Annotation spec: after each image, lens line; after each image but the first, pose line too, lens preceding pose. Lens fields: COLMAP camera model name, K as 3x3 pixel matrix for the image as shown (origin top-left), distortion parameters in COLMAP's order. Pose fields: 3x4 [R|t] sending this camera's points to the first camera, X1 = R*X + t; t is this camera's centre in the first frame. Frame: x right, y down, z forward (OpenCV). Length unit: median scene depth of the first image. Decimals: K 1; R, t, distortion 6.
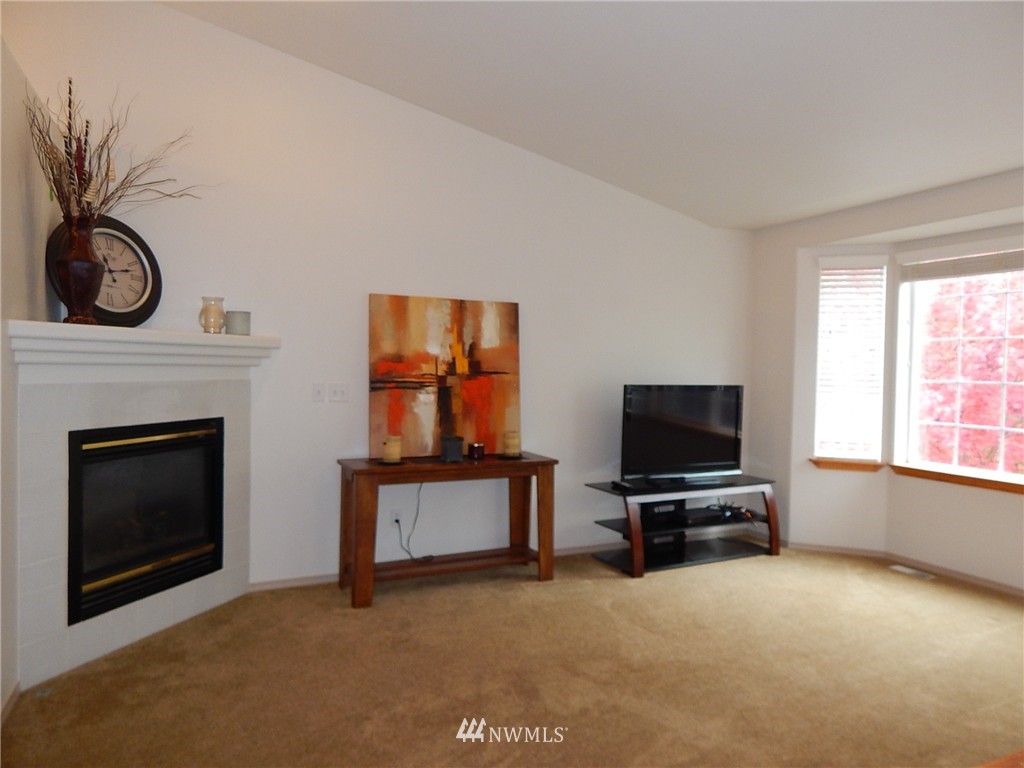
lens RADIAL K [[679.2, 0, 518.2], [0, 679.2, 383.6], [0, 0, 1]] dist [0.009334, -0.011669]
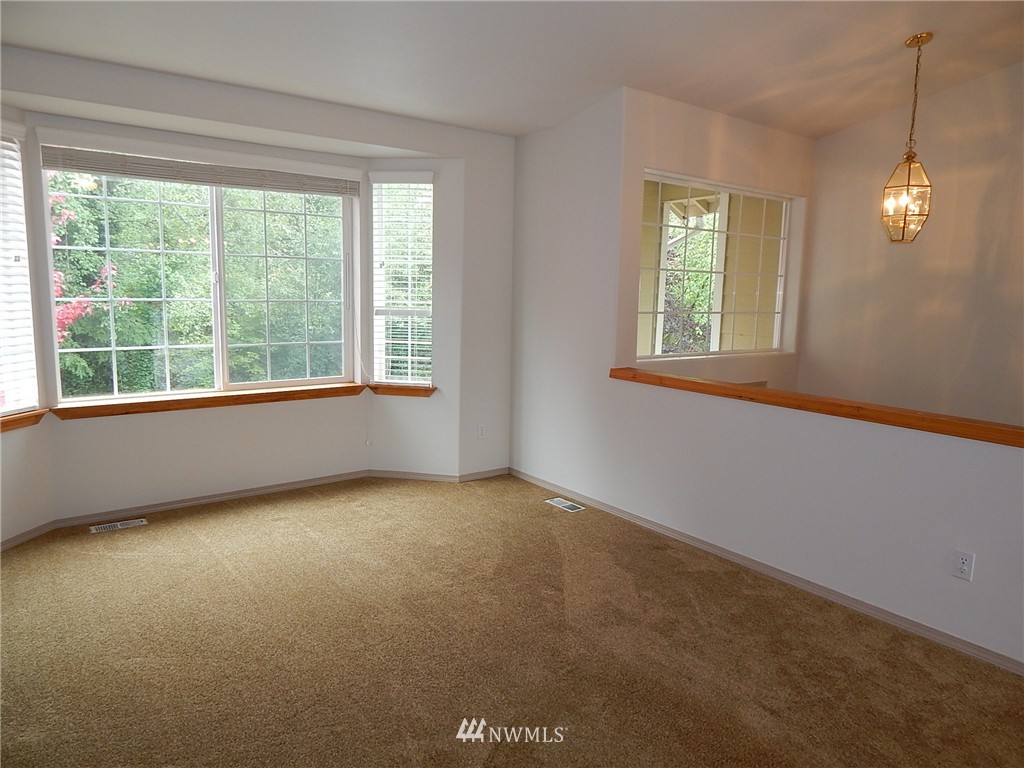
lens RADIAL K [[679.2, 0, 521.8], [0, 679.2, 391.0], [0, 0, 1]] dist [0.009334, -0.011669]
pose [[-0.217469, -0.158111, 0.963176, -0.343600], [0.008944, 0.986429, 0.163947, -0.026006], [-0.976026, 0.044268, -0.213104, 0.710108]]
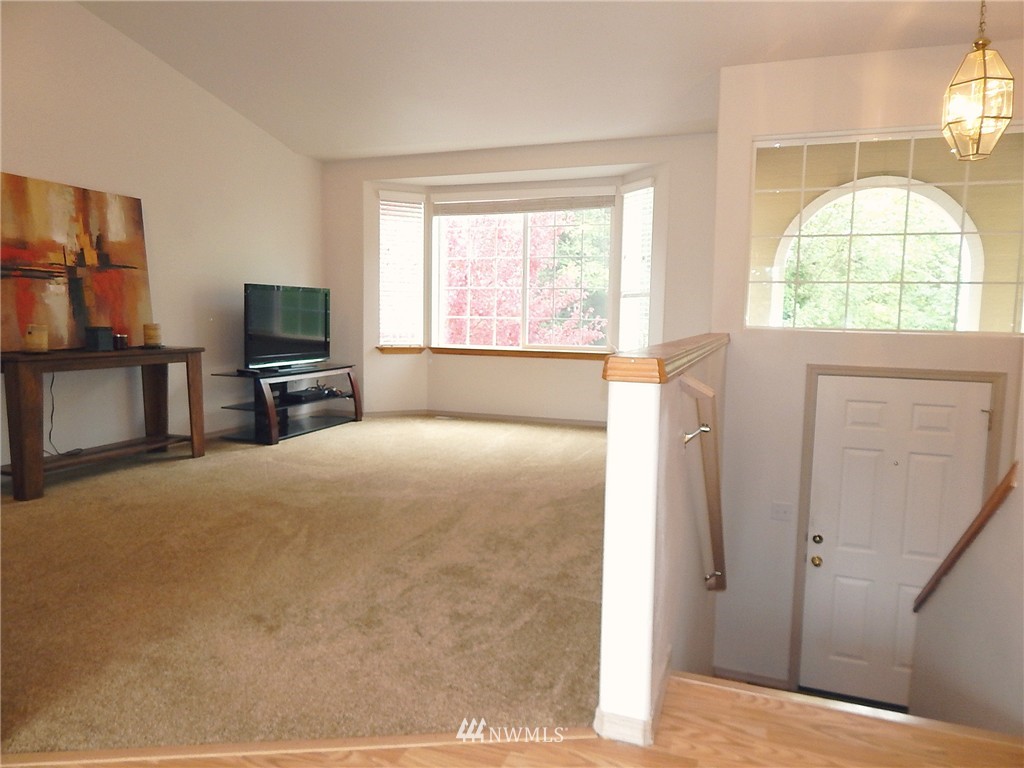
lens RADIAL K [[679.2, 0, 518.6], [0, 679.2, 387.2], [0, 0, 1]] dist [0.009334, -0.011669]
pose [[0.708245, -0.080105, 0.701407, -0.349708], [0.015835, 0.995094, 0.097657, 0.074243], [-0.705789, -0.058058, 0.706039, -0.142207]]
